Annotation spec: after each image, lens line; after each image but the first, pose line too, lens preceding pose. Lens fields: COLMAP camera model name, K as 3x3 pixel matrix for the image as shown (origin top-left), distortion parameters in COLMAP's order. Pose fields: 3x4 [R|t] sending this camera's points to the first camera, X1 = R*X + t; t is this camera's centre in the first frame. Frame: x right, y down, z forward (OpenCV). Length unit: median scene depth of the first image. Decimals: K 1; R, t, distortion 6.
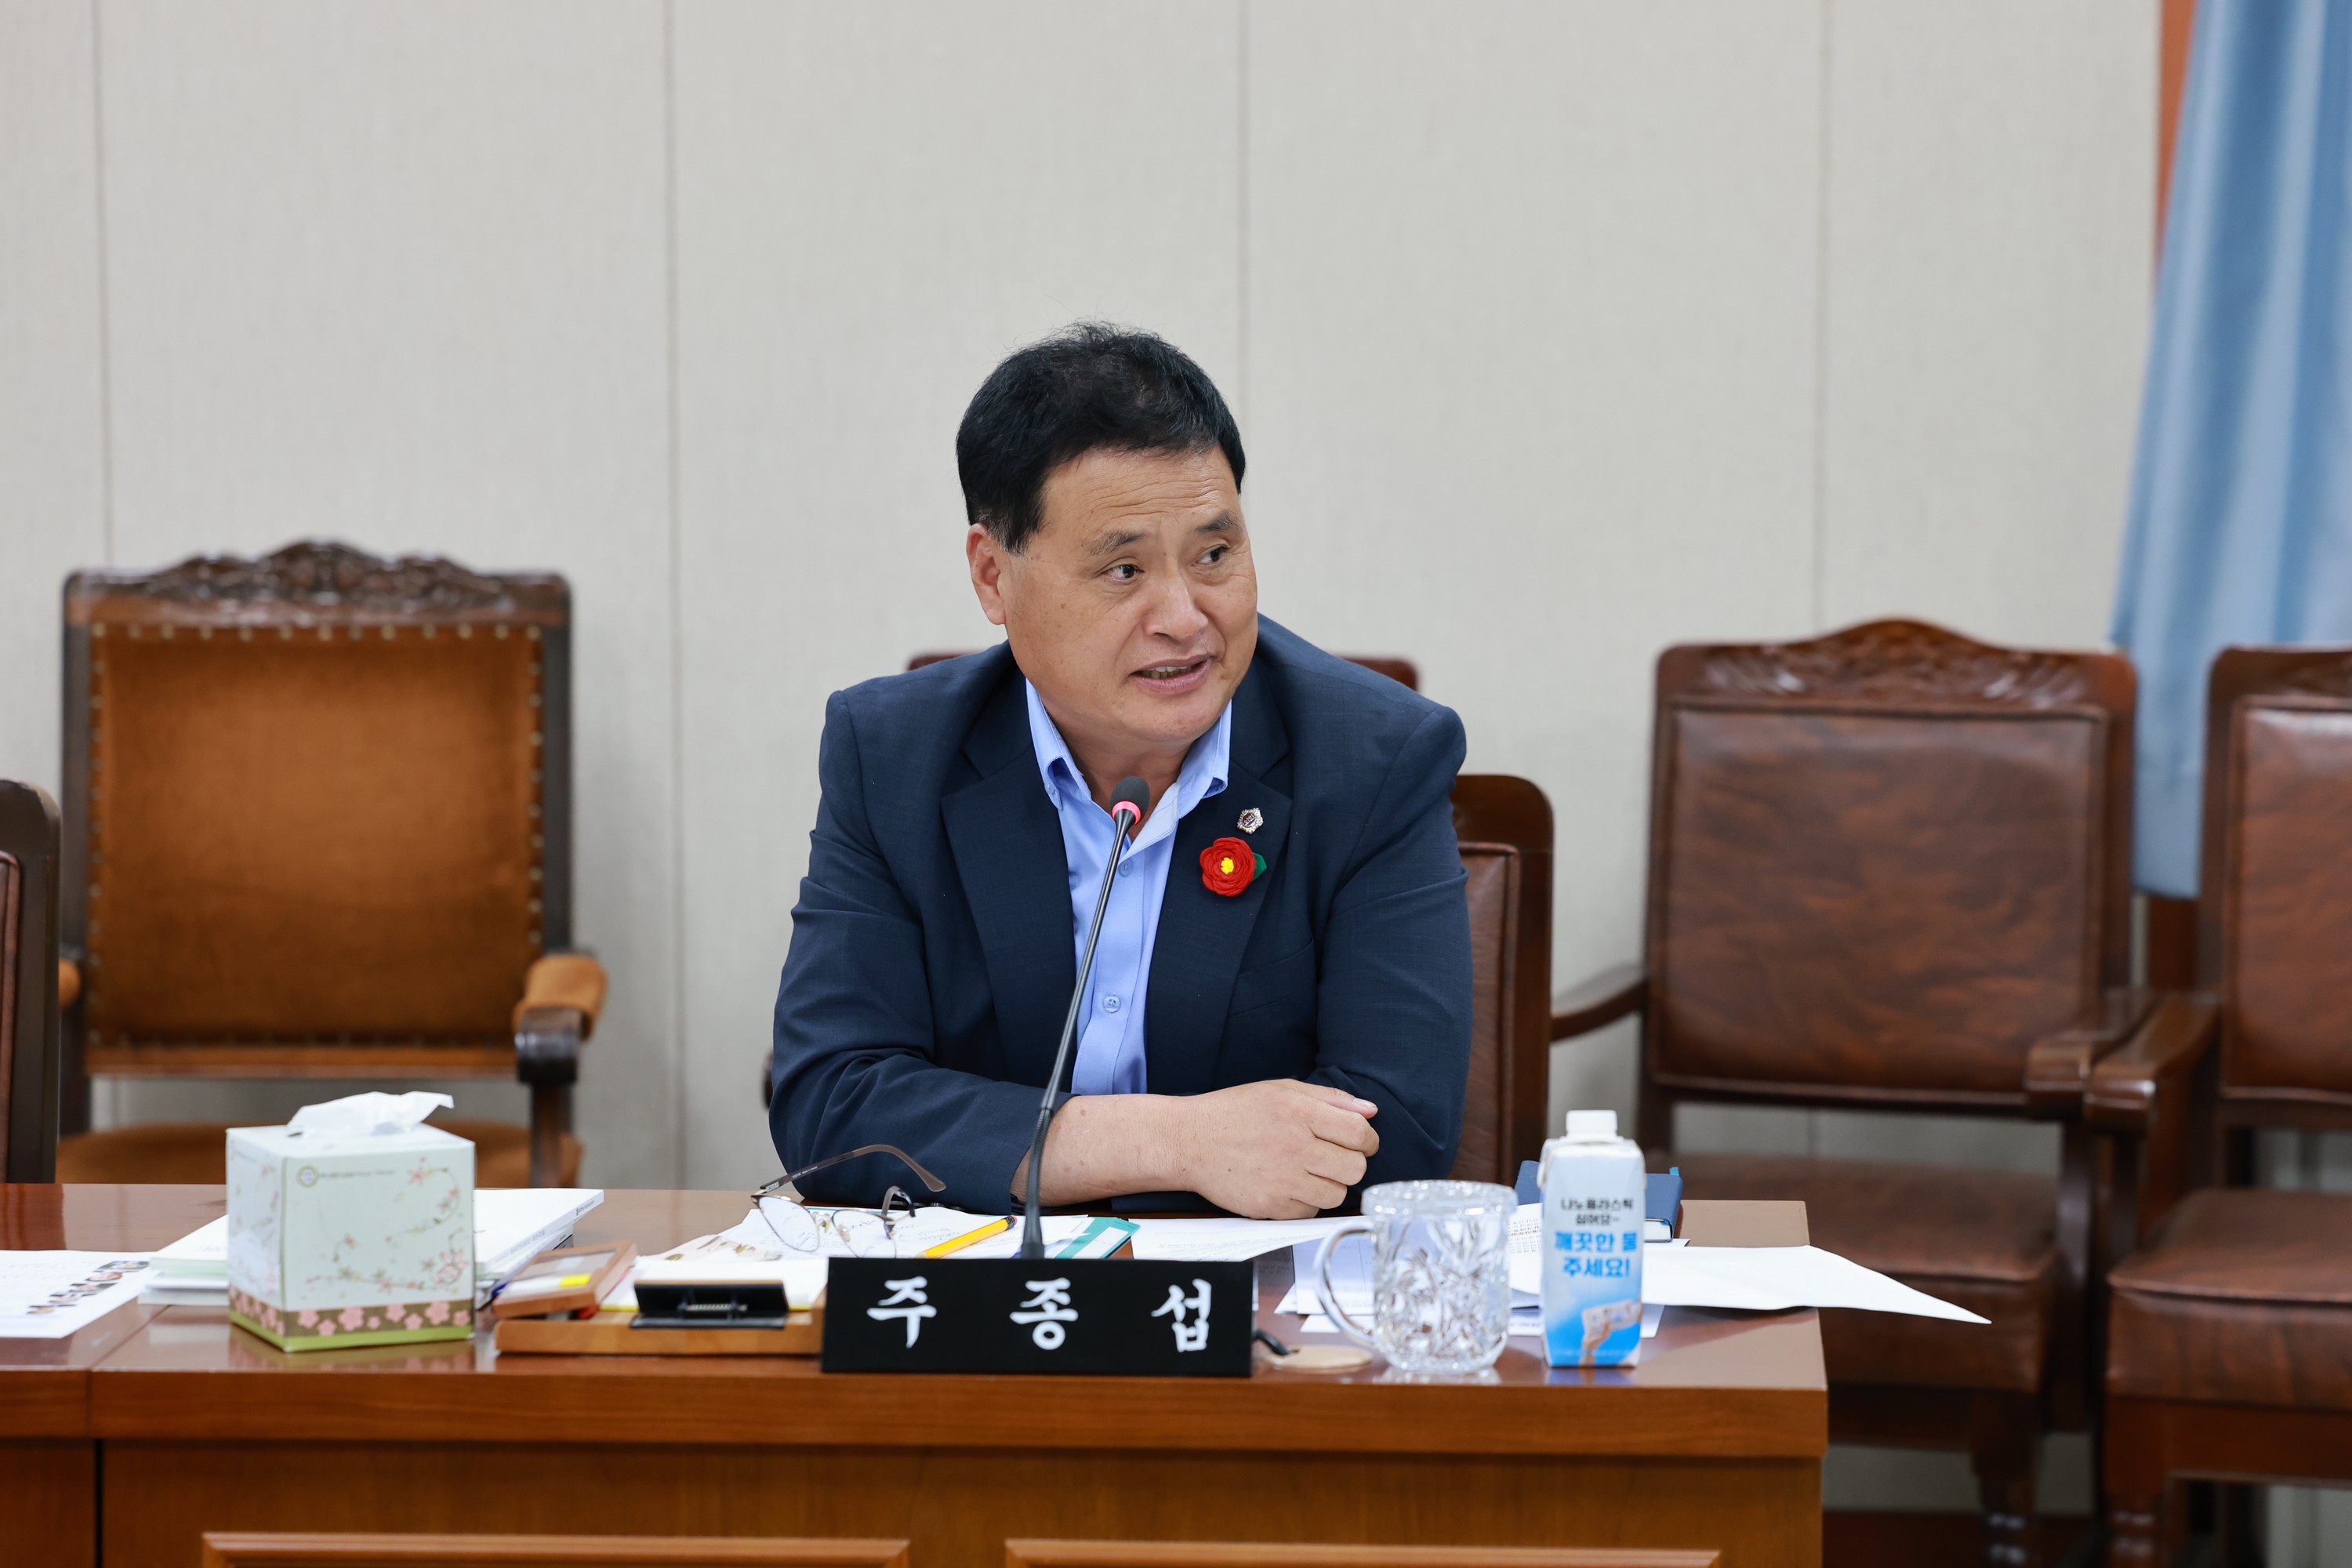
lens RADIAL K [[7502.4, 0, 1176.0], [0, 7502.4, 784.0], [0, 0, 1]] dist [0.549576, 0.079772]
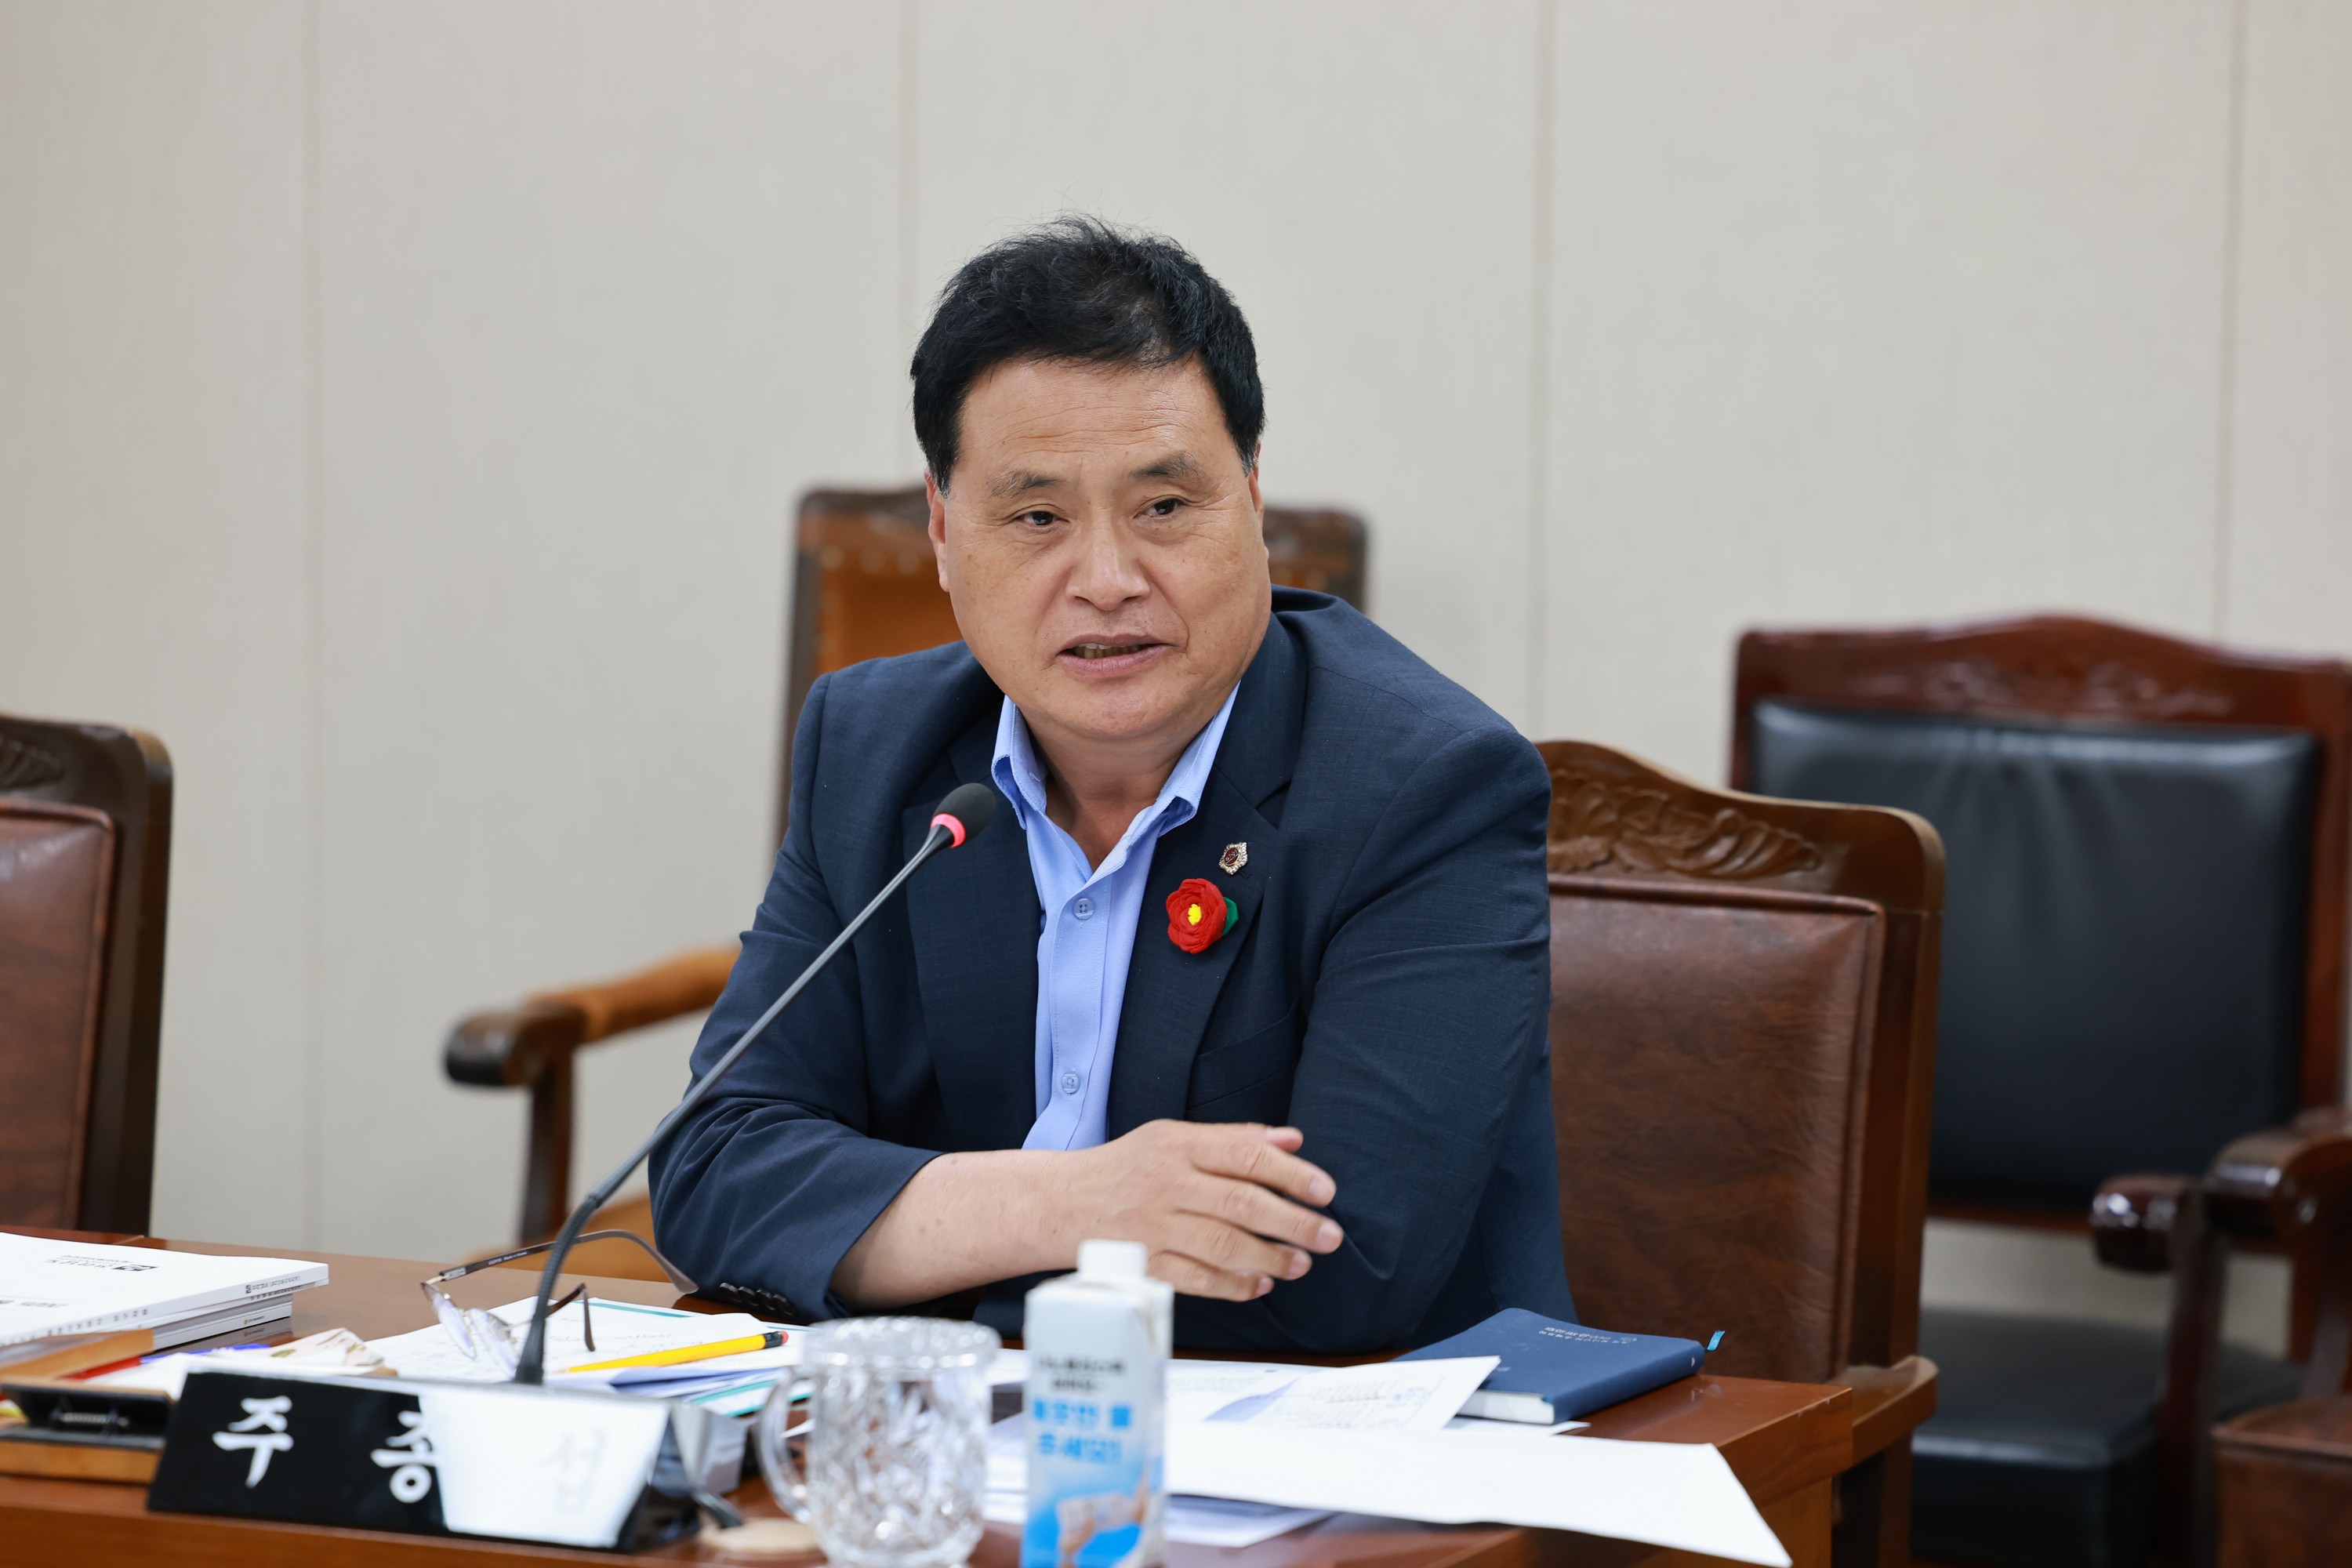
lens RADIAL K [[8966.1, 0, 1176.0], [0, 8966.1, 784.0], [0, 0, 1]] dist [-0.250065, 31.493406]
pose [[0.932010, 0.048977, -0.359107, 0.341572], [-0.048106, 0.998778, 0.011365, -0.012049], [0.359225, 0.006683, 0.933227, 0.137969]]
